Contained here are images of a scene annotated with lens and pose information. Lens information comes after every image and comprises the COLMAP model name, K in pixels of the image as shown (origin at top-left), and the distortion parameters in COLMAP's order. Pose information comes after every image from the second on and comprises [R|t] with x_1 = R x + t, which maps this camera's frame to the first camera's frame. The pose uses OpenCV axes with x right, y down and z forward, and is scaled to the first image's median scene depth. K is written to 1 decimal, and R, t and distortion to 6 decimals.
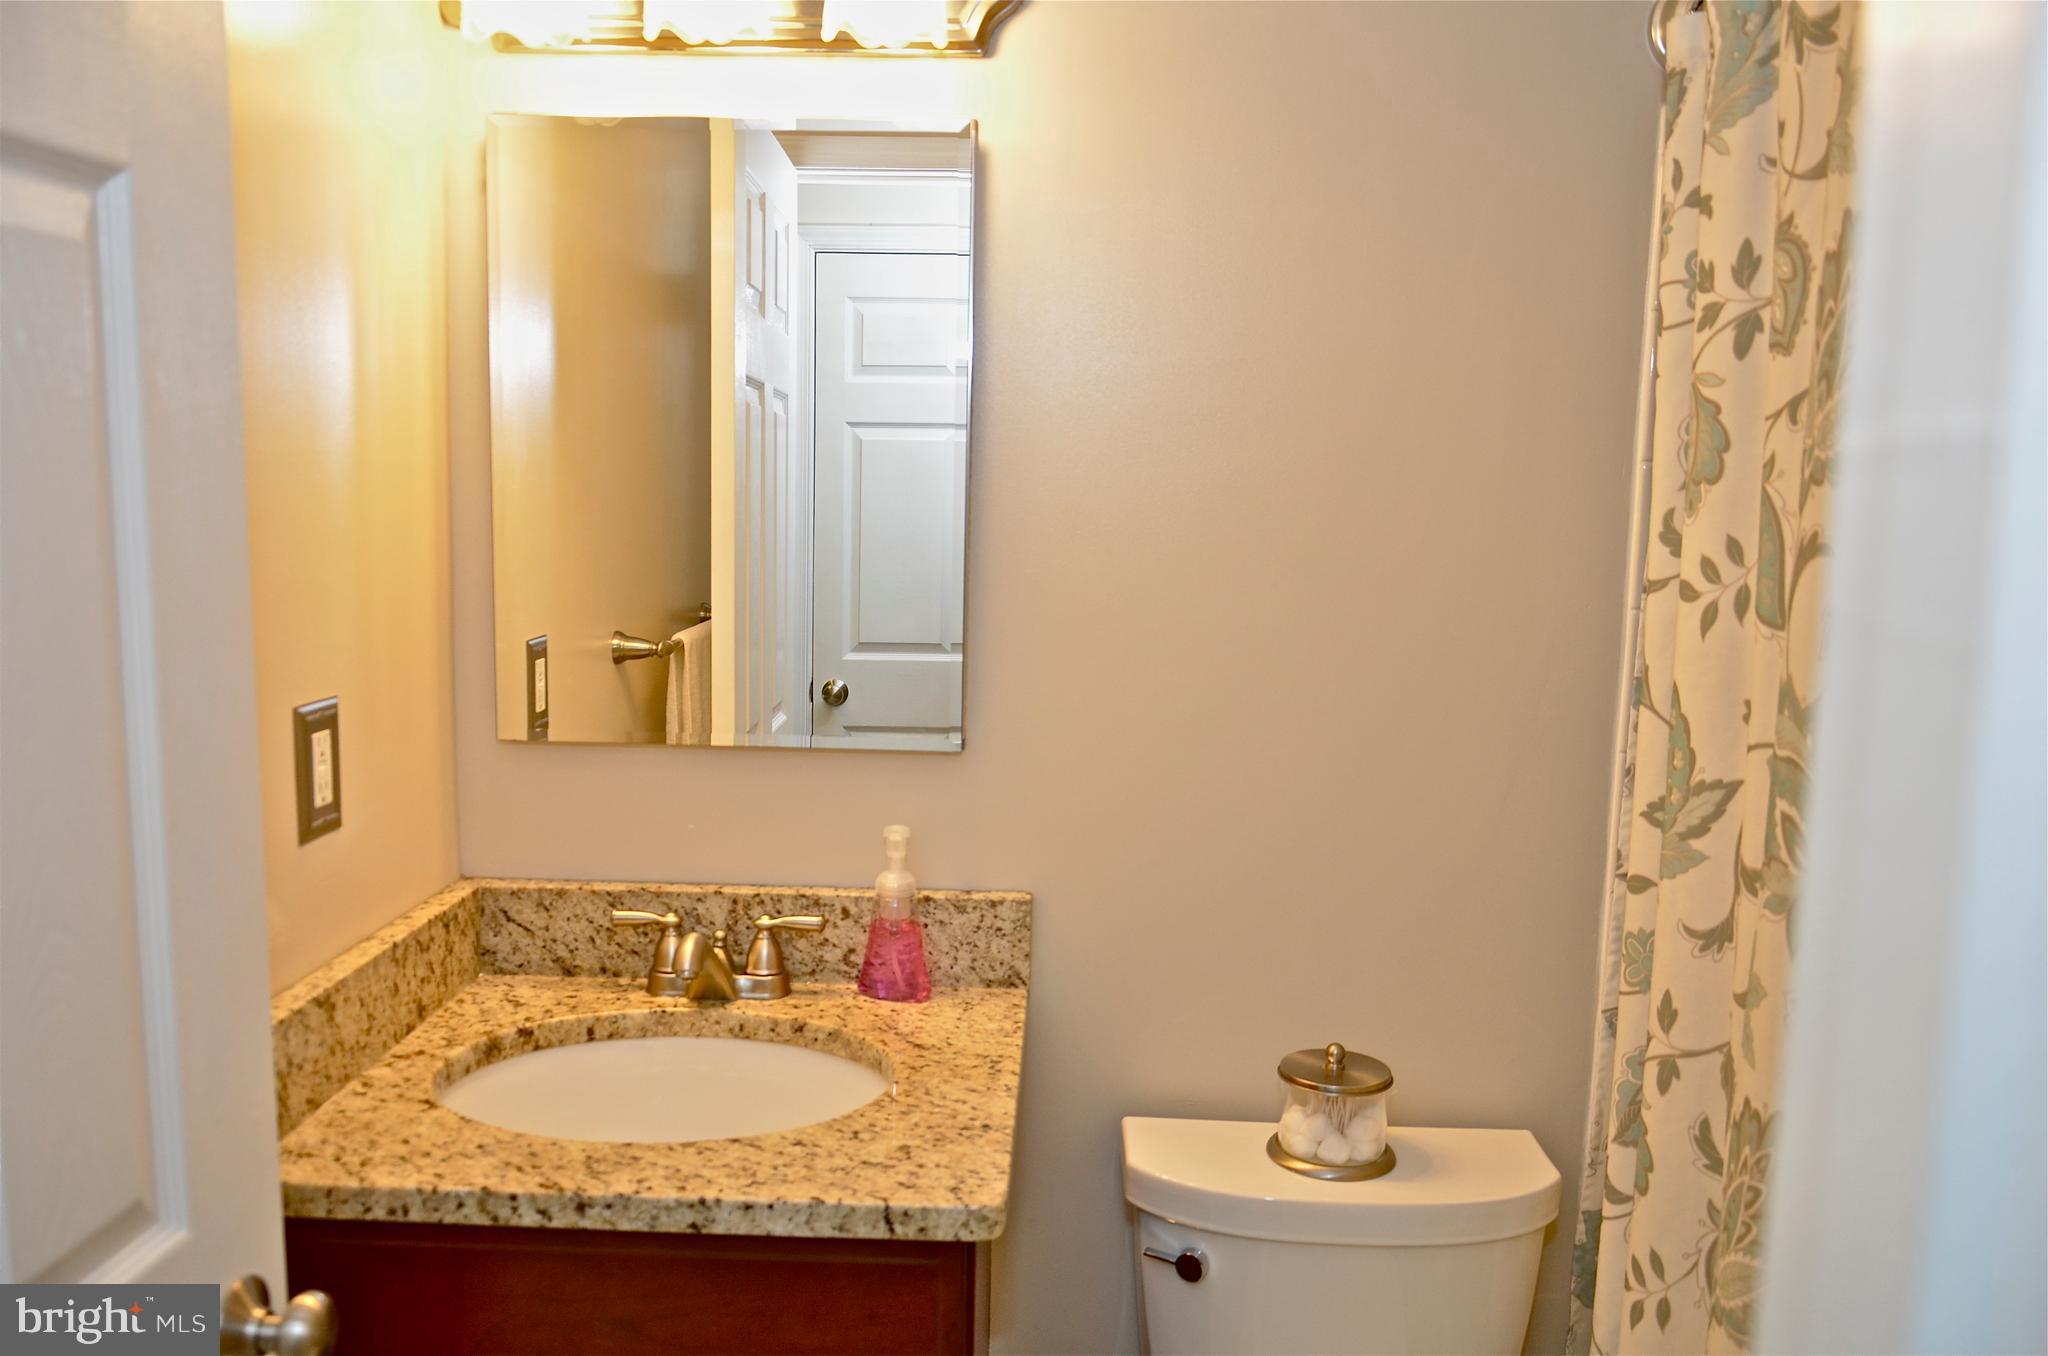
lens RADIAL K [[1673.7, 0, 1022.6], [0, 1673.7, 692.1], [0, 0, 1]] dist [-0.007226, 0.017748]
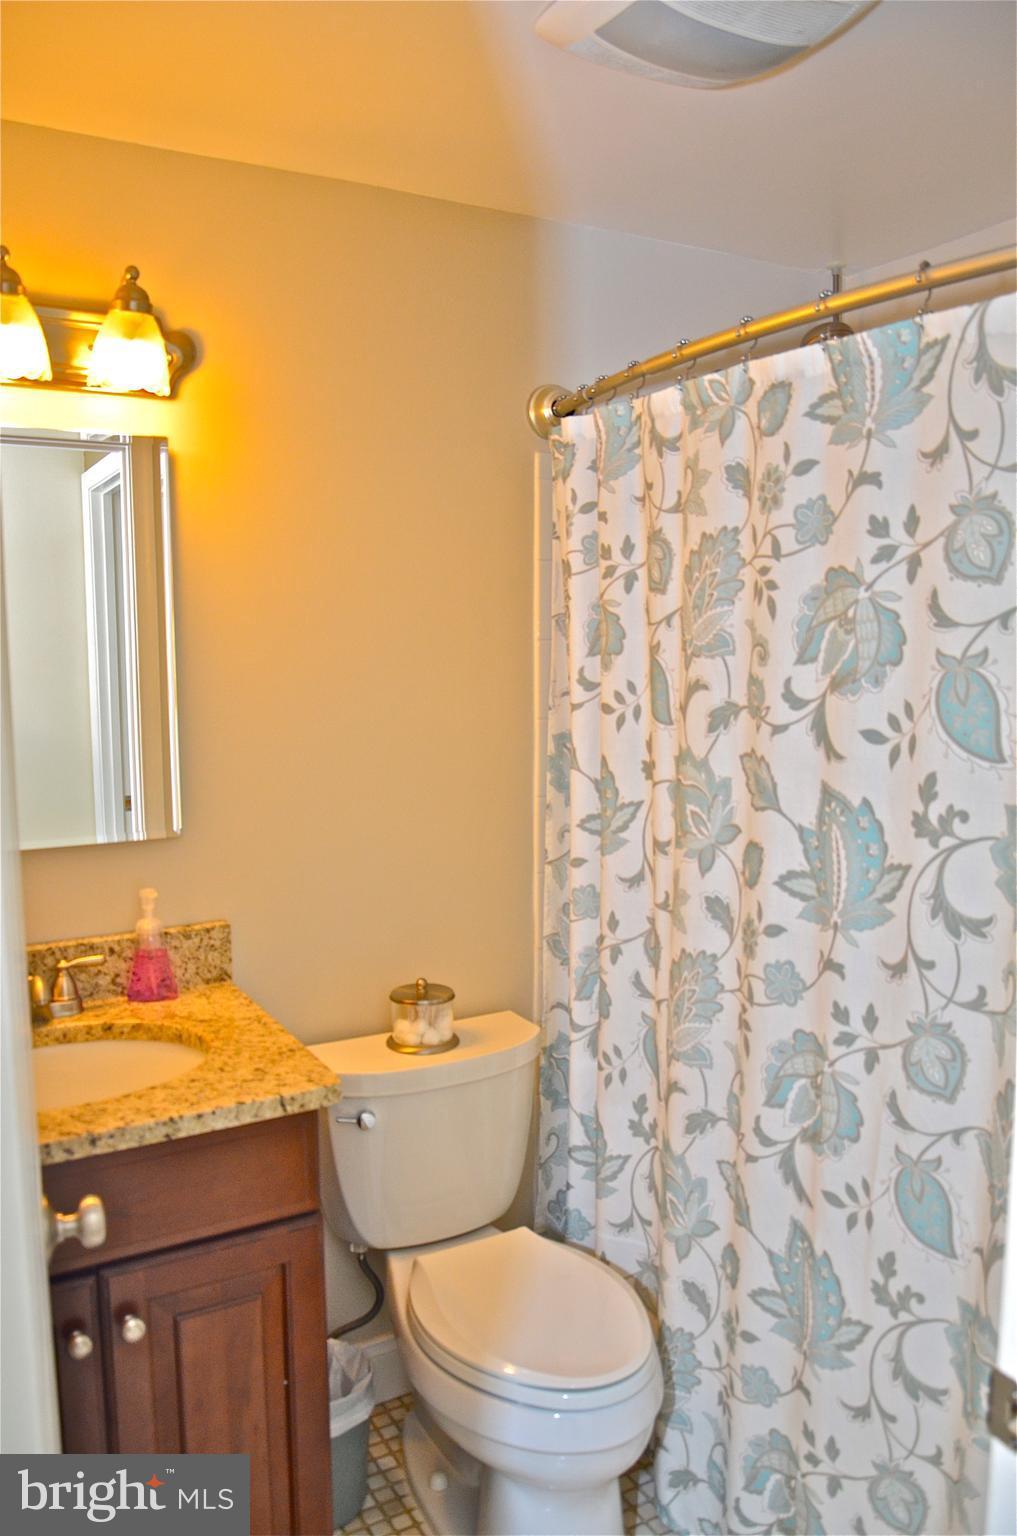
lens RADIAL K [[1255.3, 0, 506.9], [0, 1255.3, 763.6], [0, 0, 1]] dist [-0.007226, 0.017748]
pose [[0.846580, -0.079774, 0.526249, -0.470182], [0.089310, 0.995977, 0.007306, -0.016282], [-0.524715, 0.040814, 0.850299, -0.192816]]
